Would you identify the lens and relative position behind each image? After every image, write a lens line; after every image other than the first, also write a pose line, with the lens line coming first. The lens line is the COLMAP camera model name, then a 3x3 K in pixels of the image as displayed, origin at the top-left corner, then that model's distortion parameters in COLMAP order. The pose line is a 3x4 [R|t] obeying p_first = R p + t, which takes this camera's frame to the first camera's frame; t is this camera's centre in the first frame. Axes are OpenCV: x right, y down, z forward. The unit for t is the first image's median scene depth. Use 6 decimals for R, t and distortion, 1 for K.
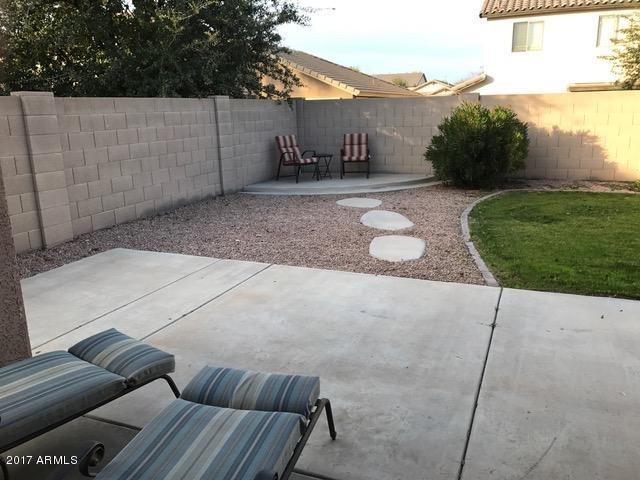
lens RADIAL K [[527.1, 0, 320.0], [0, 527.1, 240.0], [0, 0, 1]] dist [0.015425, -0.001549]
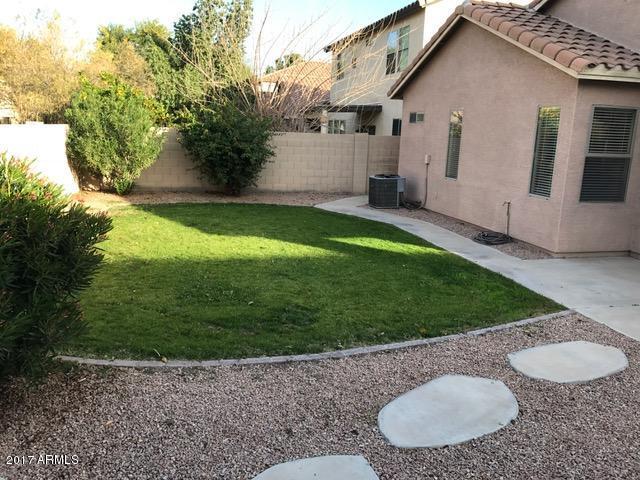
lens RADIAL K [[527.1, 0, 320.0], [0, 527.1, 240.0], [0, 0, 1]] dist [0.015425, -0.001549]
pose [[-0.599436, -0.166964, 0.782815, -0.259947], [0.175999, 0.926573, 0.332396, -0.595668], [-0.780833, 0.337024, -0.526036, 2.107272]]
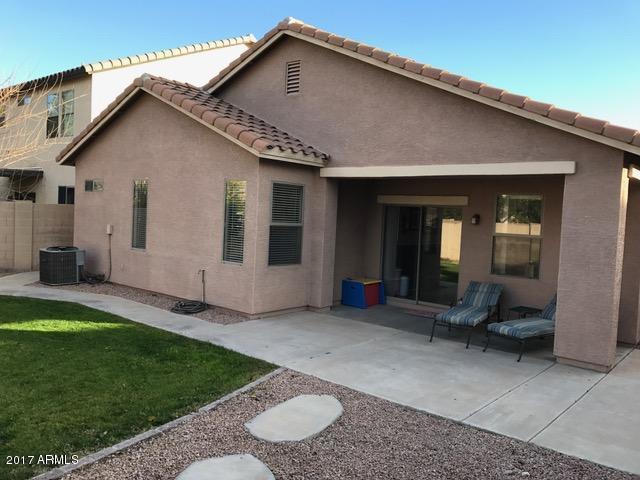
lens RADIAL K [[527.1, 0, 320.0], [0, 527.1, 240.0], [0, 0, 1]] dist [0.015425, -0.001549]
pose [[-0.952613, -0.041457, 0.301348, -0.145813], [0.047958, 0.957810, 0.283371, -0.606708], [-0.300382, 0.284395, -0.910434, 2.140867]]
